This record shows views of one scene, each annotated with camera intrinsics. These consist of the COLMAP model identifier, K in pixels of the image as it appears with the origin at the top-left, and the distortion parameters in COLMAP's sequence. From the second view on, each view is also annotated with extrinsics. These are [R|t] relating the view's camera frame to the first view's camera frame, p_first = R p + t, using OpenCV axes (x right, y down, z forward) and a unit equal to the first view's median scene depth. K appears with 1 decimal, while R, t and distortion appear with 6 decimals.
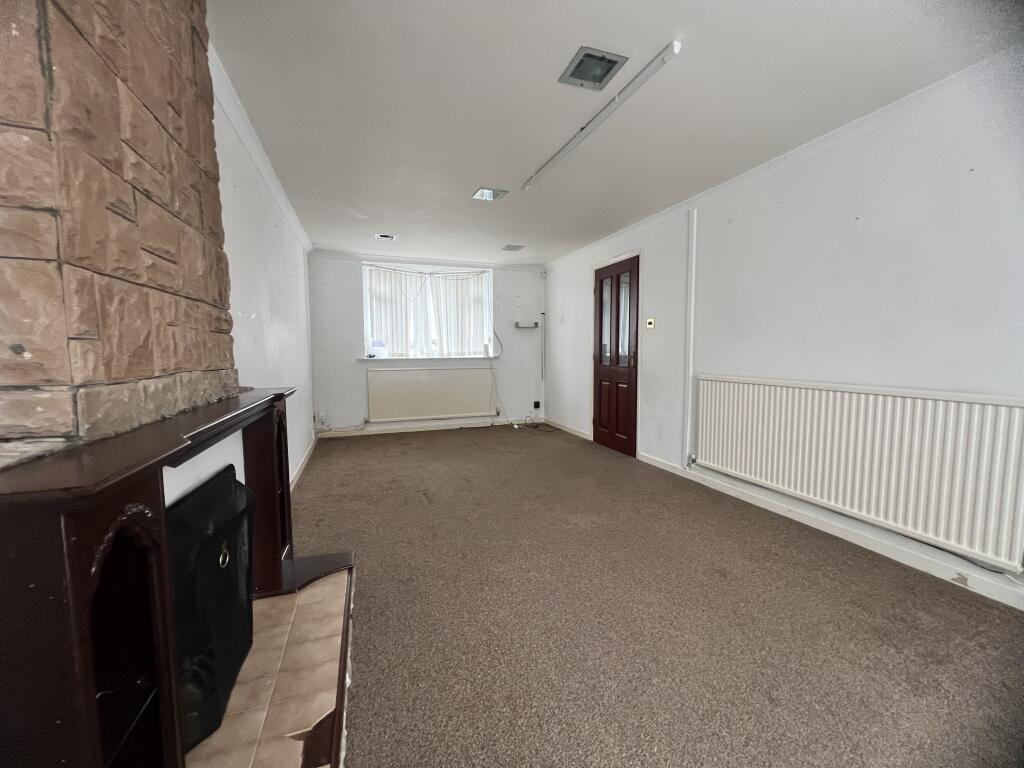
lens RADIAL K [[409.7, 0, 511.9], [0, 409.7, 385.0], [0, 0, 1]] dist [-0.006153, 0.001689]
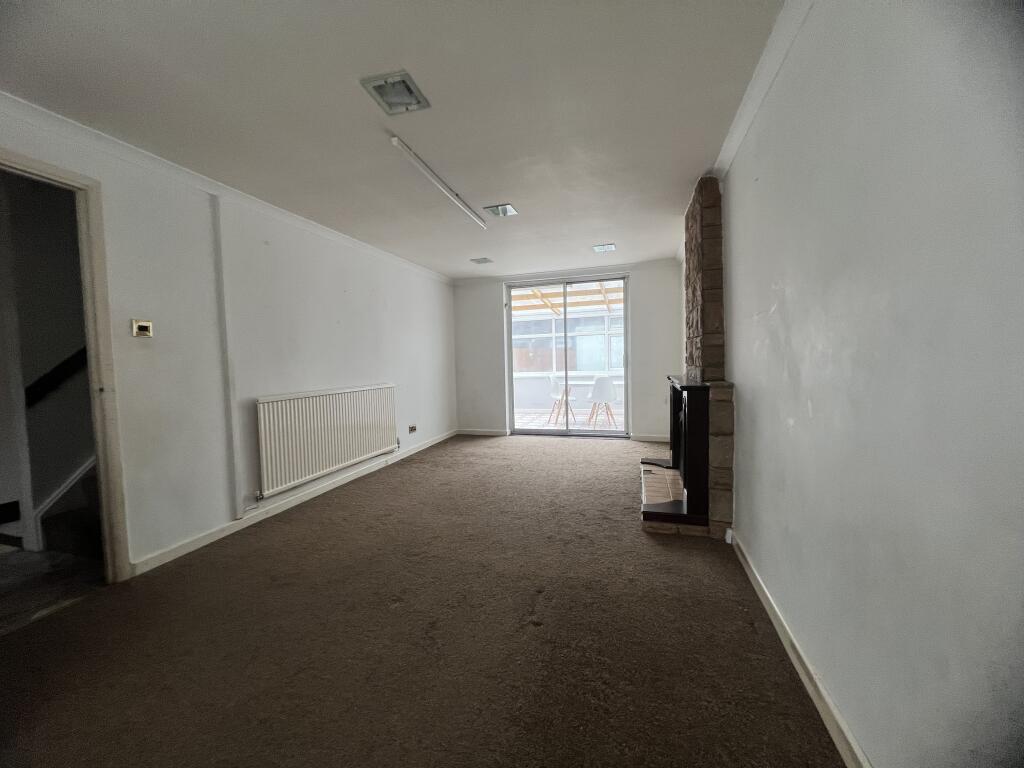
lens RADIAL K [[409.7, 0, 510.9], [0, 409.7, 381.9], [0, 0, 1]] dist [-0.006153, 0.001689]
pose [[-0.810397, -0.003664, 0.585870, -0.592398], [0.076955, 0.990651, 0.112643, -0.136986], [-0.580805, 0.136371, -0.802539, 1.623376]]
